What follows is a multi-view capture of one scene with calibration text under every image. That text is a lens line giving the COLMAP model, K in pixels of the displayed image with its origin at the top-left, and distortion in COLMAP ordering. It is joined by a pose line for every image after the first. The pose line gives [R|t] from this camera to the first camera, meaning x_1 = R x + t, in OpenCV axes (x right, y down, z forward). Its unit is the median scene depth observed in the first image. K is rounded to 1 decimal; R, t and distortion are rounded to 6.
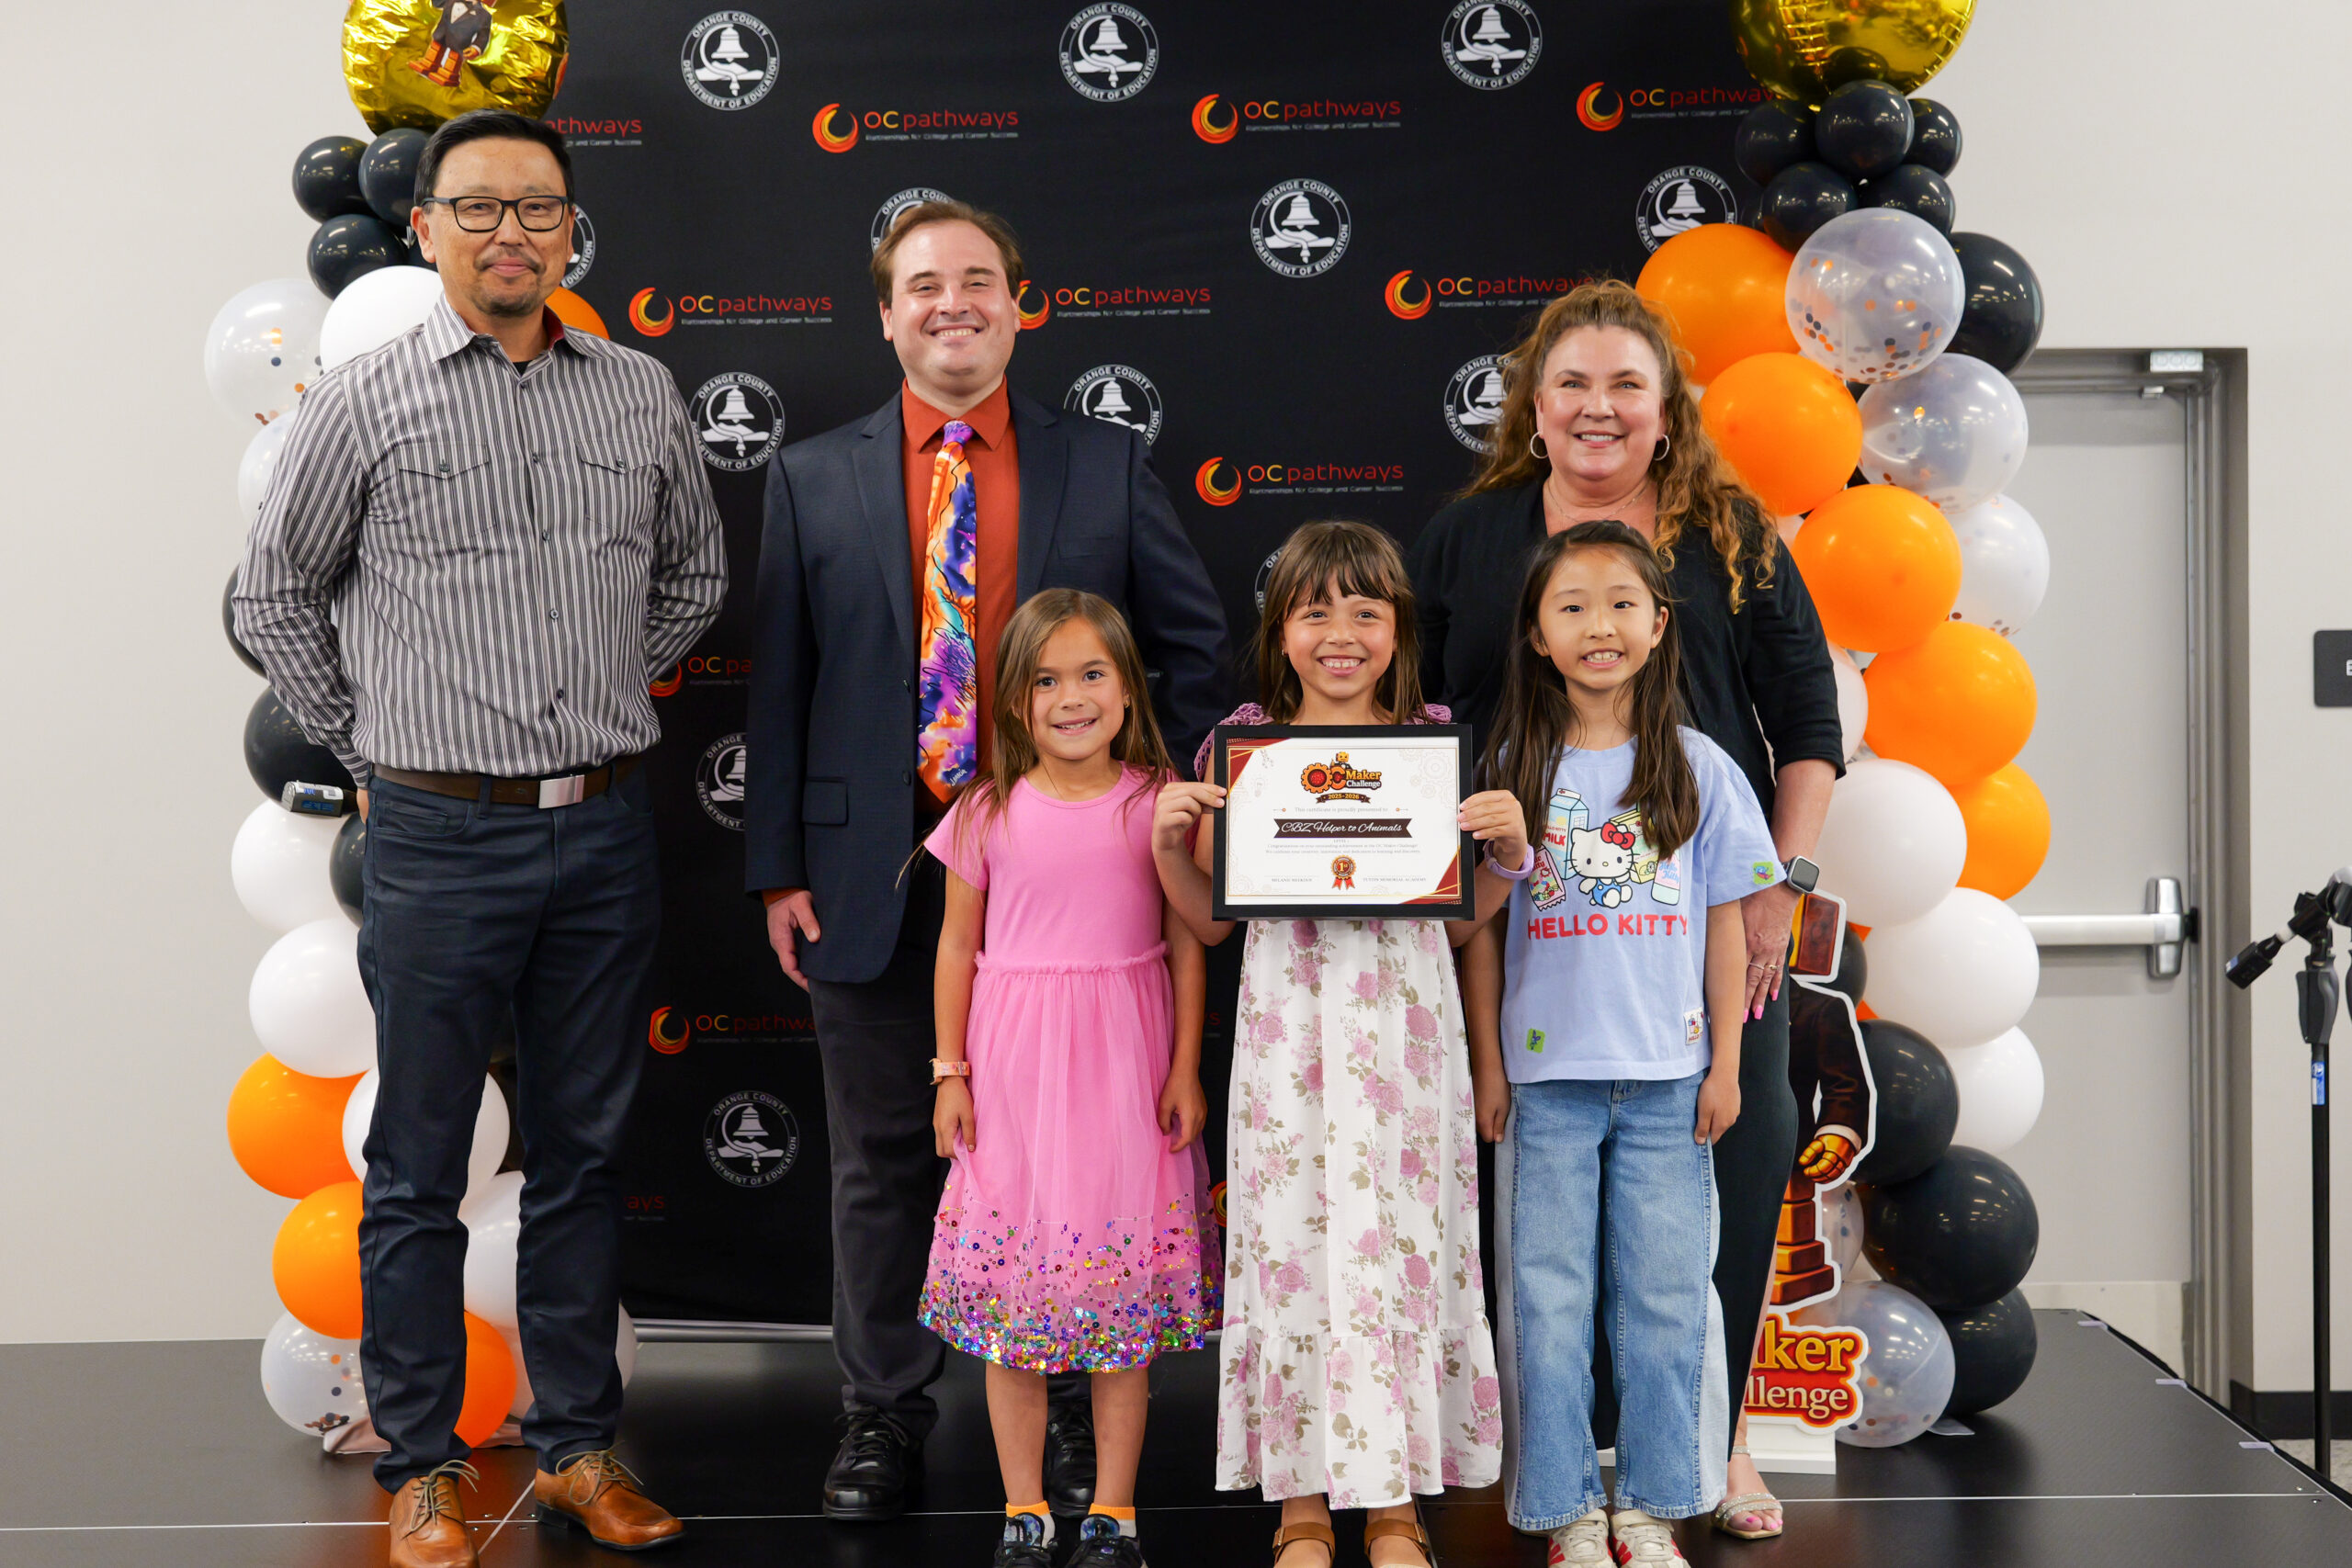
lens RADIAL K [[3261.9, 0, 1171.8], [0, 3261.9, 766.4], [0, 0, 1]] dist [-0.003781, -0.064868]
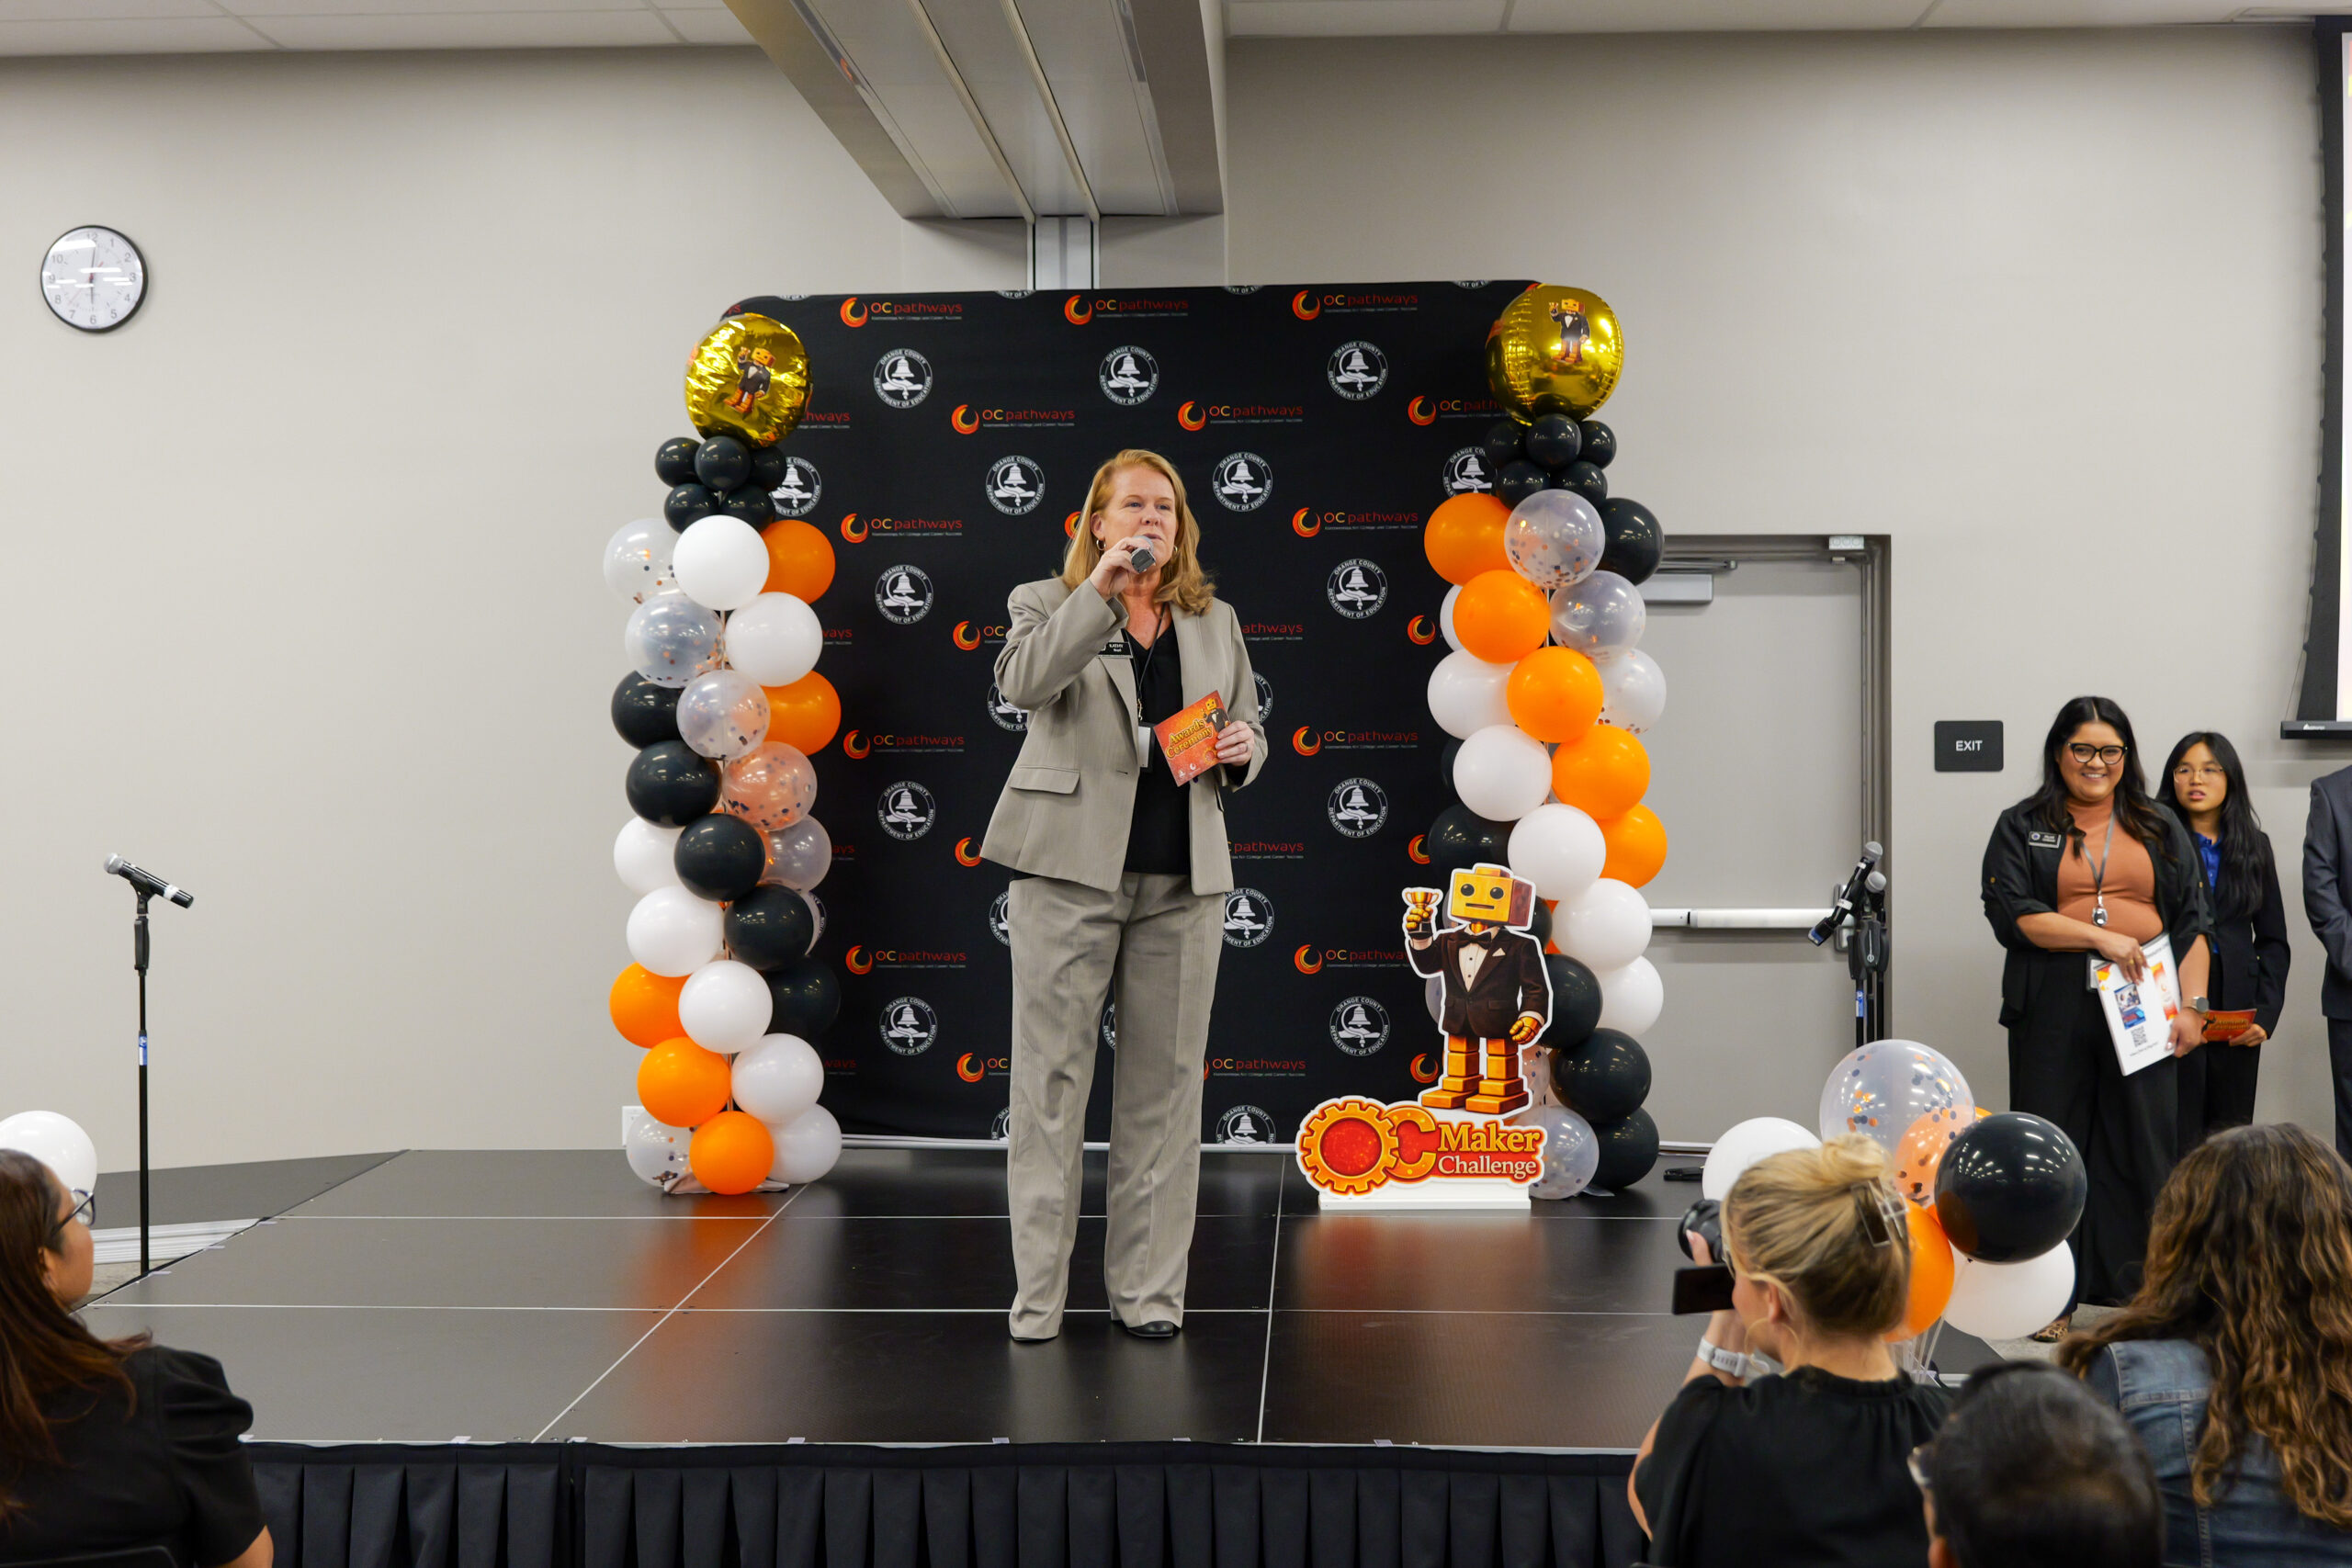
lens RADIAL K [[3442.1, 0, 1113.3], [0, 3442.1, 795.5], [0, 0, 1]] dist [-0.002906, -0.064684]
pose [[0.997847, 0.010745, -0.064695, 0.089674], [-0.010664, 0.999942, 0.001584, -0.006902], [0.064708, -0.000890, 0.997904, -0.763632]]
